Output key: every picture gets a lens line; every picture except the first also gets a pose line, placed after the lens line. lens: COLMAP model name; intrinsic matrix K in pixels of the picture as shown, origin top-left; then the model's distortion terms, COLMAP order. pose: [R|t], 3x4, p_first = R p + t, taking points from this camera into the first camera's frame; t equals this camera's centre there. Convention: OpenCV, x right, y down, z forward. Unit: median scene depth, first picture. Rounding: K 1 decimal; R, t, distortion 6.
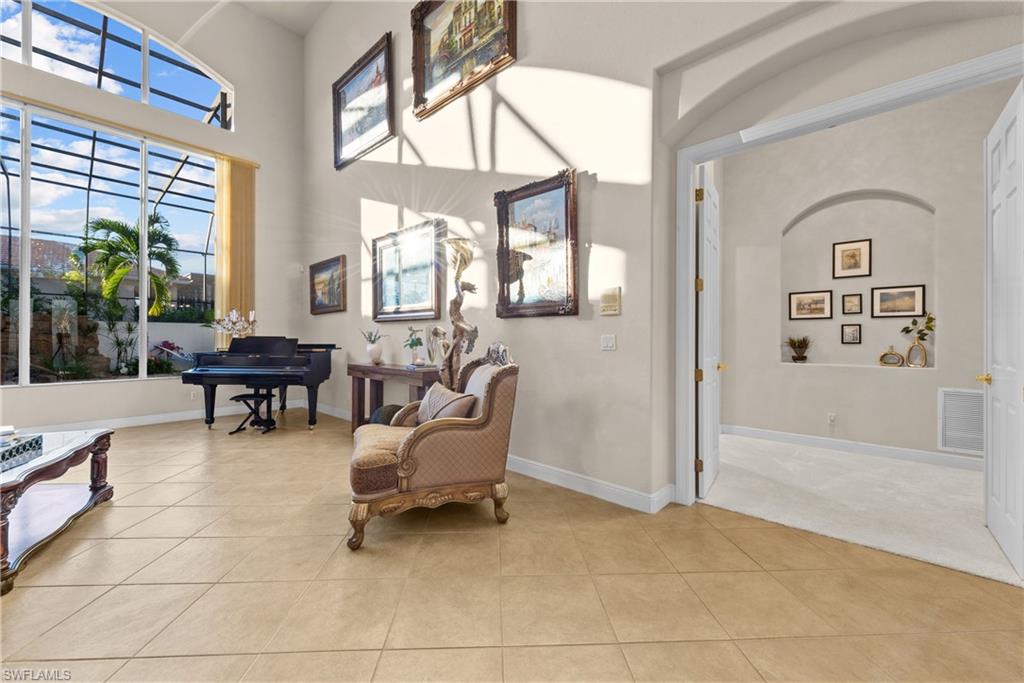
lens RADIAL K [[404.2, 0, 514.0], [0, 404.2, 334.1], [0, 0, 1]] dist [0.005047, -0.001525]
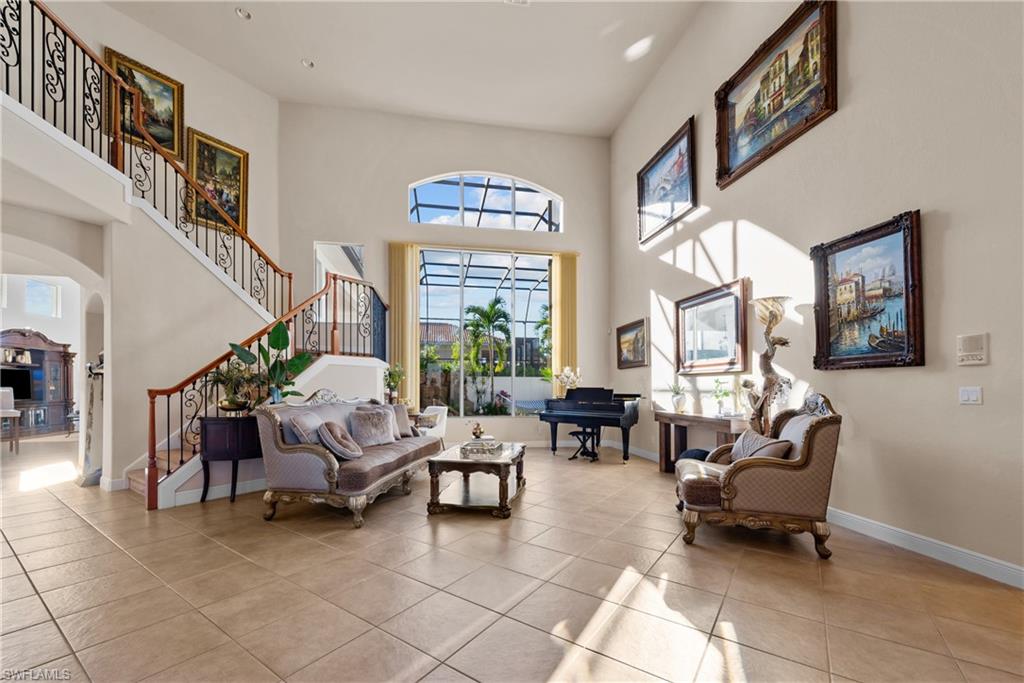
lens RADIAL K [[420.6, 0, 503.1], [0, 420.6, 381.1], [0, 0, 1]] dist [0.008269, -0.001674]
pose [[0.783763, -0.007813, -0.621011, 0.002944], [0.002300, 0.999951, -0.009678, -0.003164], [0.621056, 0.006157, 0.783742, -0.272751]]
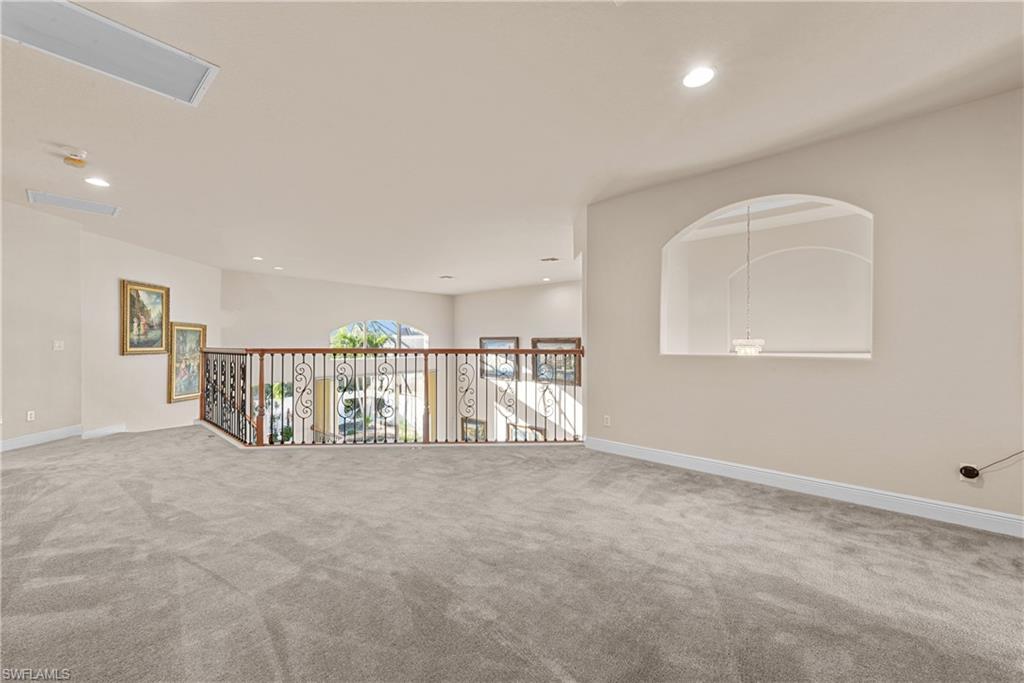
lens RADIAL K [[404.2, 0, 510.6], [0, 404.2, 341.6], [0, 0, 1]] dist [0.005047, -0.001525]
pose [[0.999987, -0.004183, 0.002832, -0.406016], [0.004163, 0.999968, 0.006864, -0.851989], [-0.002861, -0.006853, 0.999972, -1.478636]]
